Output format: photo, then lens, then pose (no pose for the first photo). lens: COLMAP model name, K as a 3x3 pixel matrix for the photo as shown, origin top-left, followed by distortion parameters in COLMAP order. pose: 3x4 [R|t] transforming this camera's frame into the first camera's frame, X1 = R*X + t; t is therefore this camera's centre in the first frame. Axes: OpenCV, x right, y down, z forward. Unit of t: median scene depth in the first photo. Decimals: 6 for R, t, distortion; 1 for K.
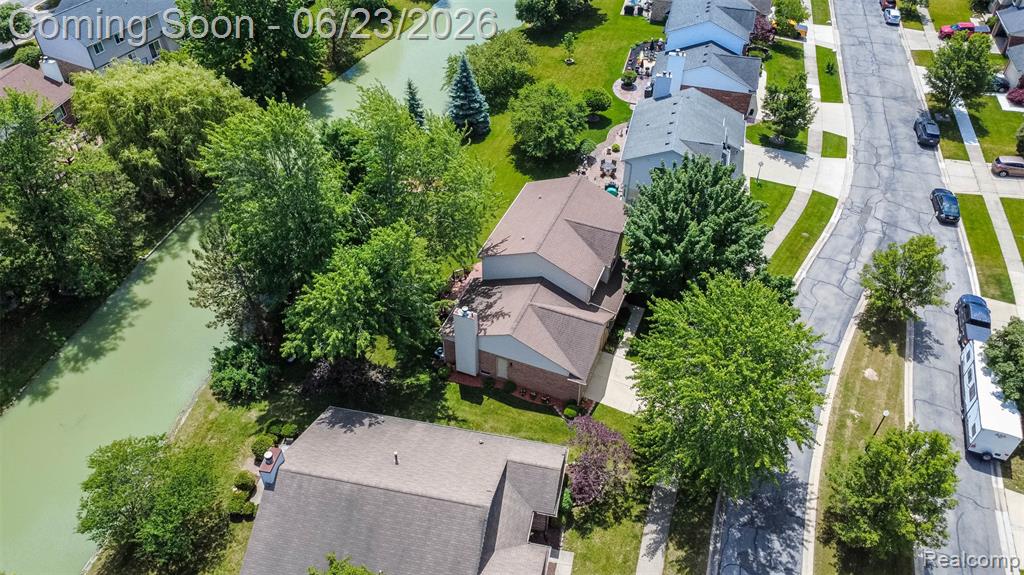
lens RADIAL K [[762.8, 0, 510.9], [0, 762.8, 293.6], [0, 0, 1]] dist [0.002450, 0.001347]
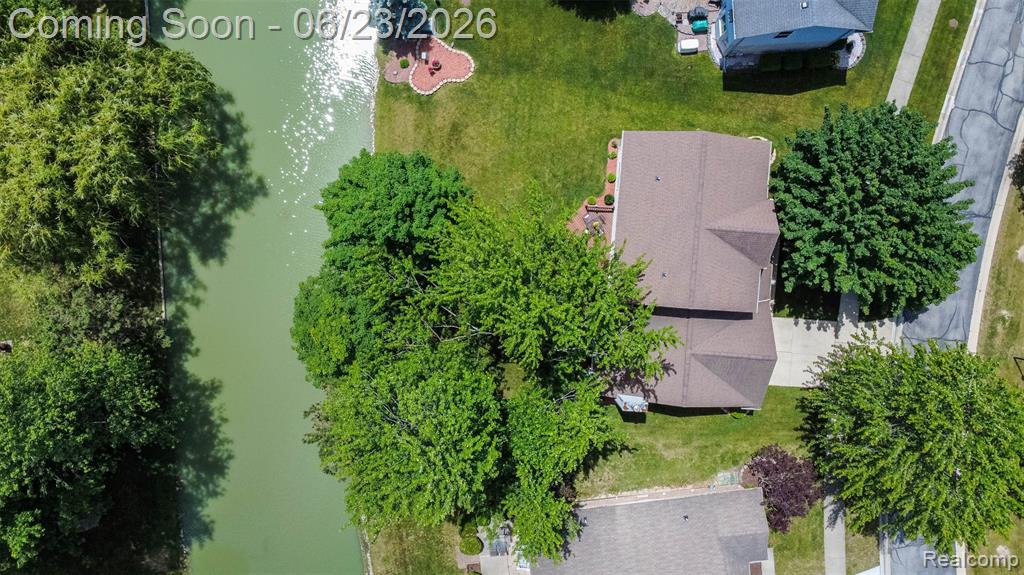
lens RADIAL K [[747.5, 0, 517.2], [0, 747.5, 301.3], [0, 0, 1]] dist [-0.003590, 0.002316]
pose [[0.952667, -0.303783, -0.011846, -0.127908], [0.207535, 0.621368, 0.755534, -0.669408], [-0.222158, -0.722231, 0.655003, 0.483144]]
